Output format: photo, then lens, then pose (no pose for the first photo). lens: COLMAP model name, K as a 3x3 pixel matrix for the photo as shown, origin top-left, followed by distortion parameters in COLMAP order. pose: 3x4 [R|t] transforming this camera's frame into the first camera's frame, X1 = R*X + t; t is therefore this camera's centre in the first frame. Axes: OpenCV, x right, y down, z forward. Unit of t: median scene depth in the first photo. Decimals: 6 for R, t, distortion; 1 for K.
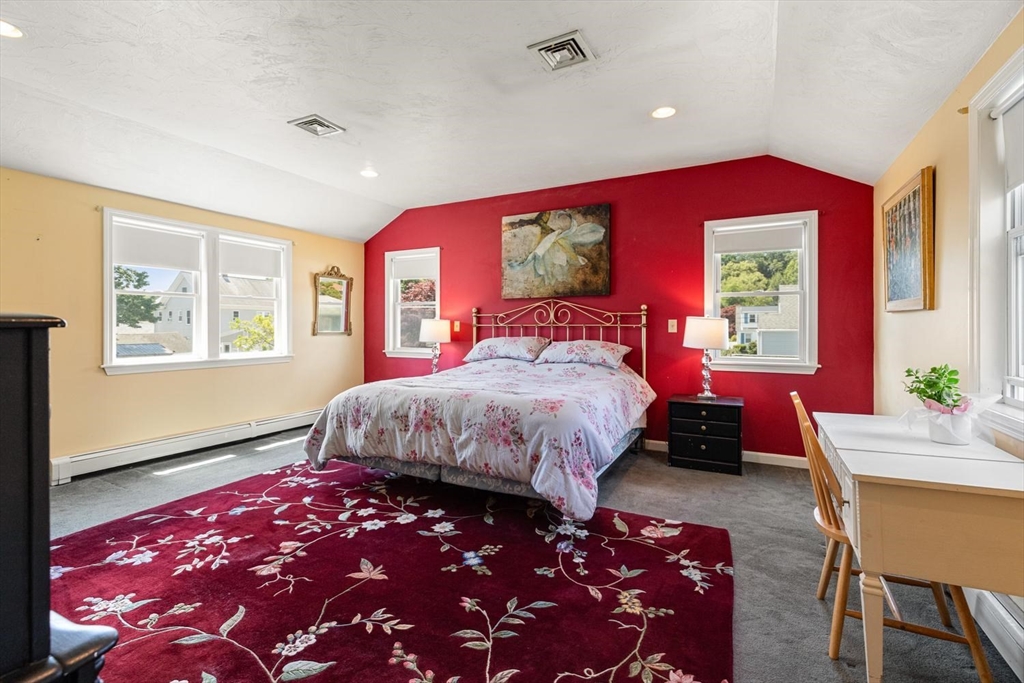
lens RADIAL K [[460.5, 0, 509.9], [0, 460.5, 323.4], [0, 0, 1]] dist [0.002135, 0.000015]
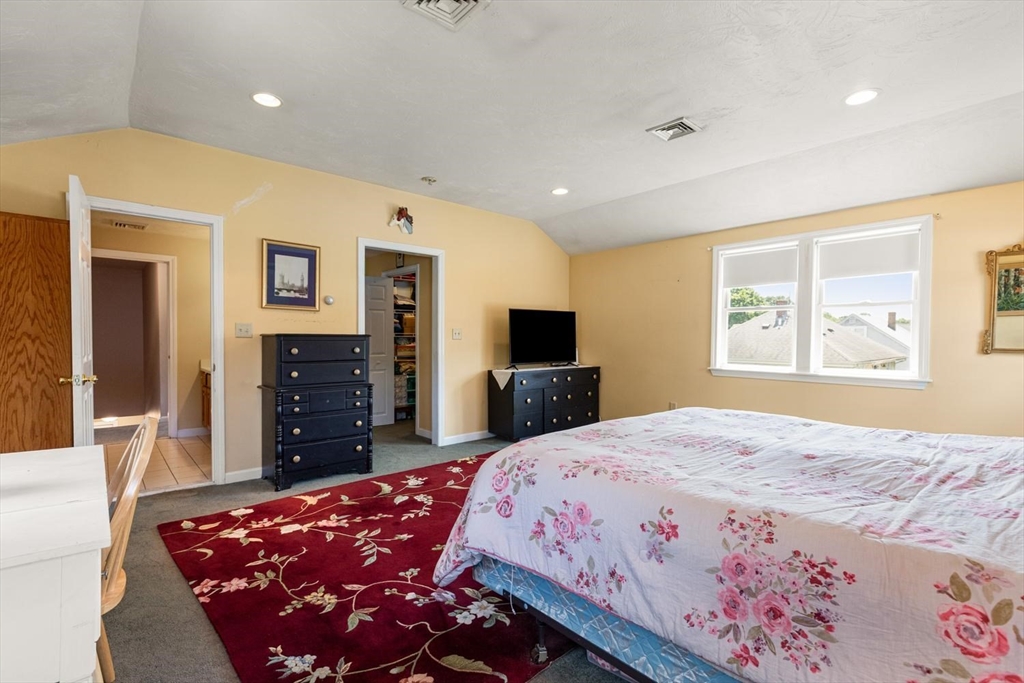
lens RADIAL K [[486.4, 0, 512.0], [0, 486.4, 341.5], [0, 0, 1]] dist [0.029726, 0.000094]
pose [[-0.358776, 0.007280, -0.933395, 1.086026], [-0.000671, 0.999967, 0.008057, 0.009657], [0.933423, 0.003517, -0.358760, 1.709291]]
